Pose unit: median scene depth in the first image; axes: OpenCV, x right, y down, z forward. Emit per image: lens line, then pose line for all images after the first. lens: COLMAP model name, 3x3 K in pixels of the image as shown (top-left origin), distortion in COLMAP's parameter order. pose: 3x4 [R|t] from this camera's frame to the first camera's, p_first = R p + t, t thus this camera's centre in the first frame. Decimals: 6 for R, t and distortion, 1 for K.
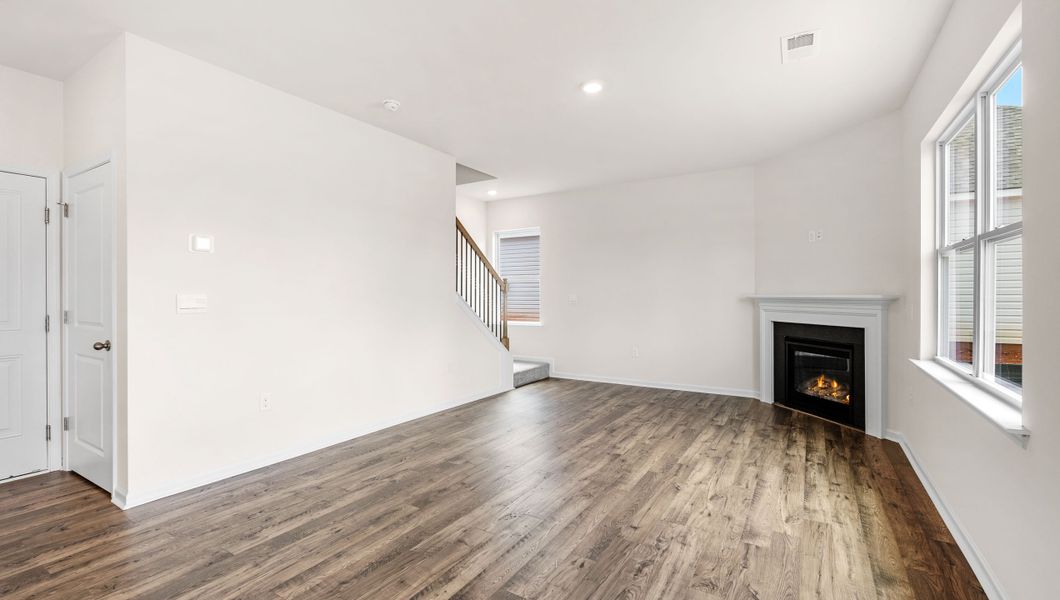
lens RADIAL K [[459.9, 0, 532.4], [0, 459.9, 294.3], [0, 0, 1]] dist [-0.005911, -0.001730]
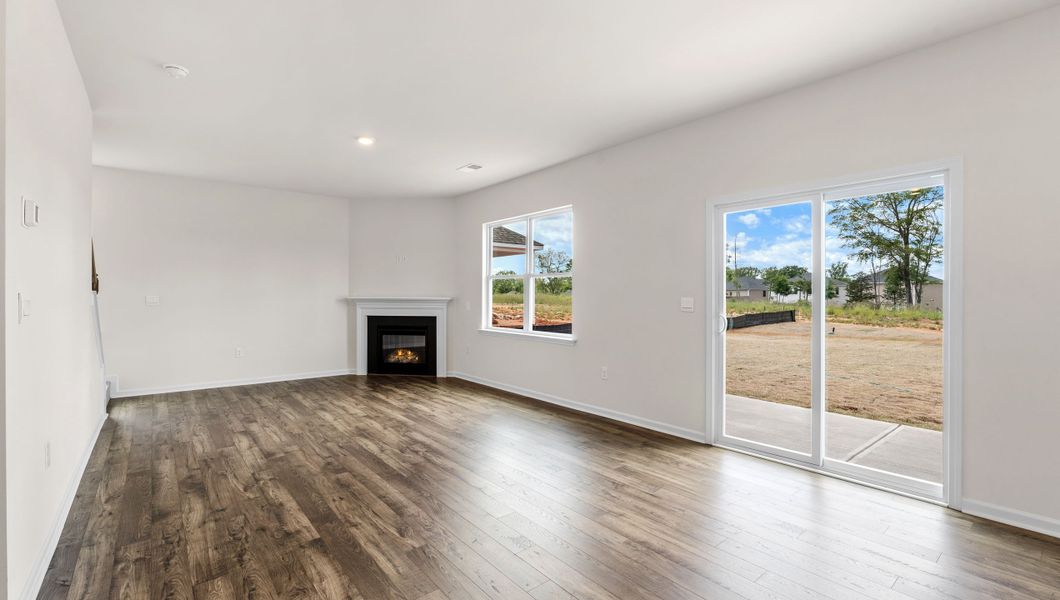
lens RADIAL K [[459.9, 0, 527.7], [0, 459.9, 300.3], [0, 0, 1]] dist [-0.005911, -0.001730]
pose [[0.328468, -0.003250, 0.944510, -0.898091], [-0.005371, 0.999971, 0.005309, 0.001950], [-0.944500, -0.006817, 0.328441, 0.111904]]
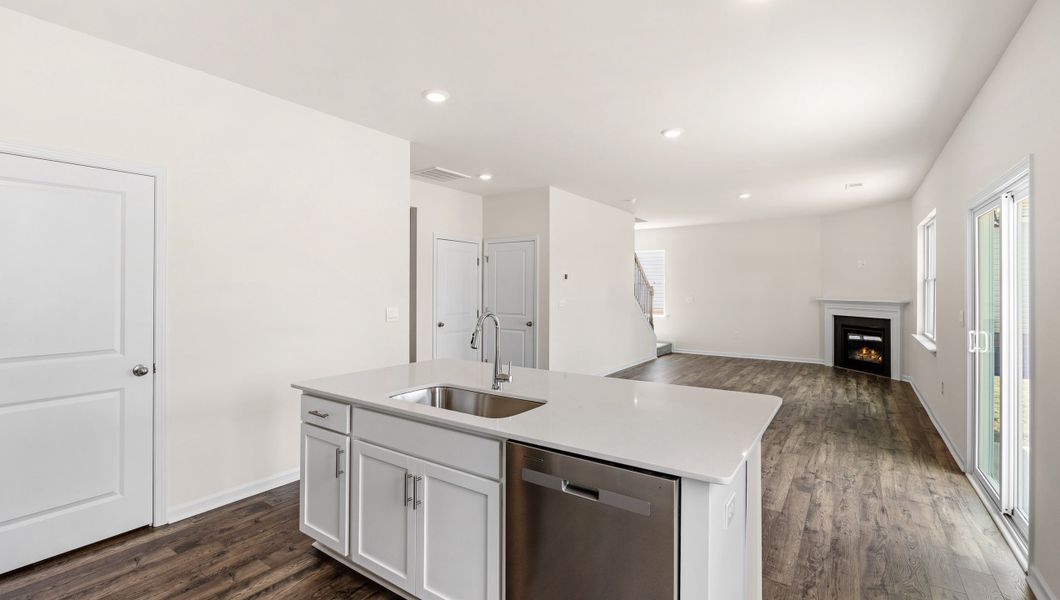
lens RADIAL K [[459.9, 0, 530.0], [0, 459.9, 289.0], [0, 0, 1]] dist [-0.005911, -0.001730]
pose [[0.997727, 0.002450, -0.067347, -0.606467], [-0.002340, 0.999996, 0.001723, -0.047257], [0.067351, -0.001562, 0.997728, -0.953804]]
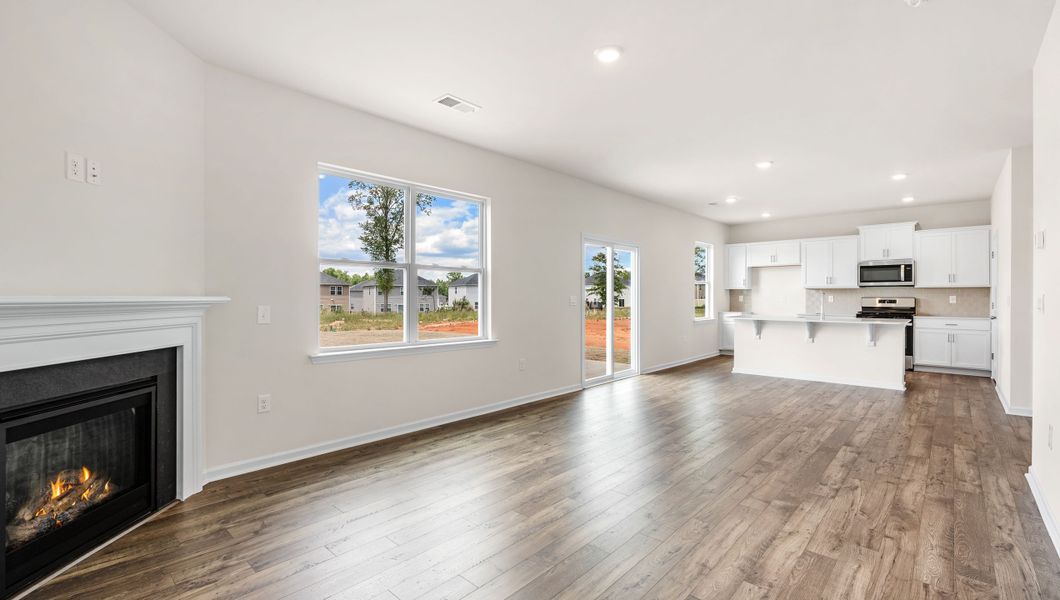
lens RADIAL K [[459.9, 0, 533.7], [0, 459.9, 297.6], [0, 0, 1]] dist [-0.005911, -0.001730]
pose [[-0.981937, 0.001963, 0.189196, 0.100251], [0.002144, 0.999997, 0.000753, 0.003990], [-0.189194, 0.001145, -0.981939, 1.737421]]
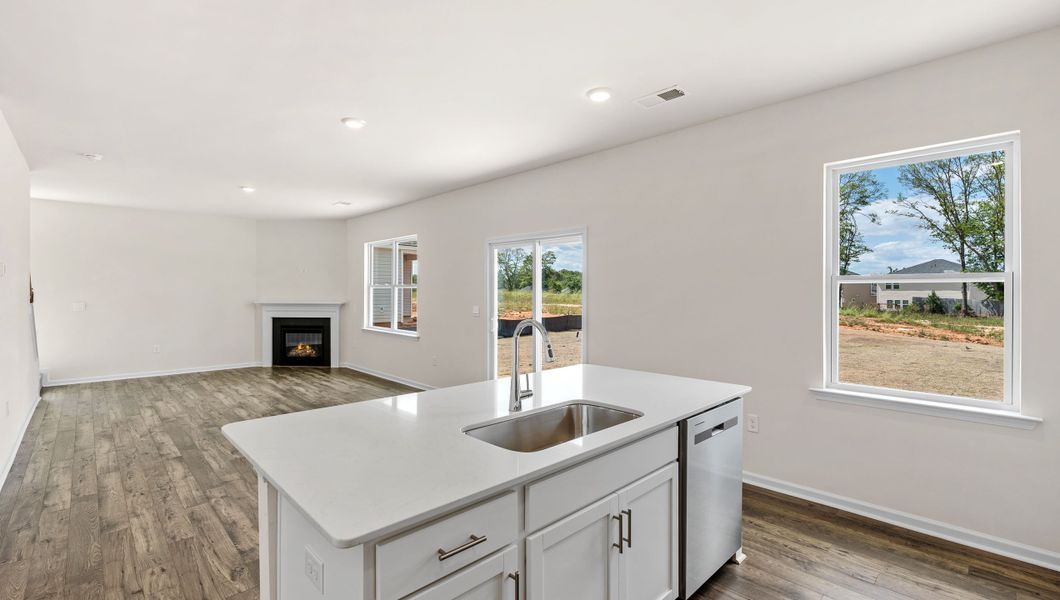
lens RADIAL K [[459.9, 0, 529.2], [0, 459.9, 292.5], [0, 0, 1]] dist [-0.005911, -0.001730]
pose [[0.247005, 0.003373, 0.969008, -1.231207], [-0.003948, 0.999989, -0.002475, -0.046147], [-0.969006, -0.003215, 0.247016, -0.463270]]
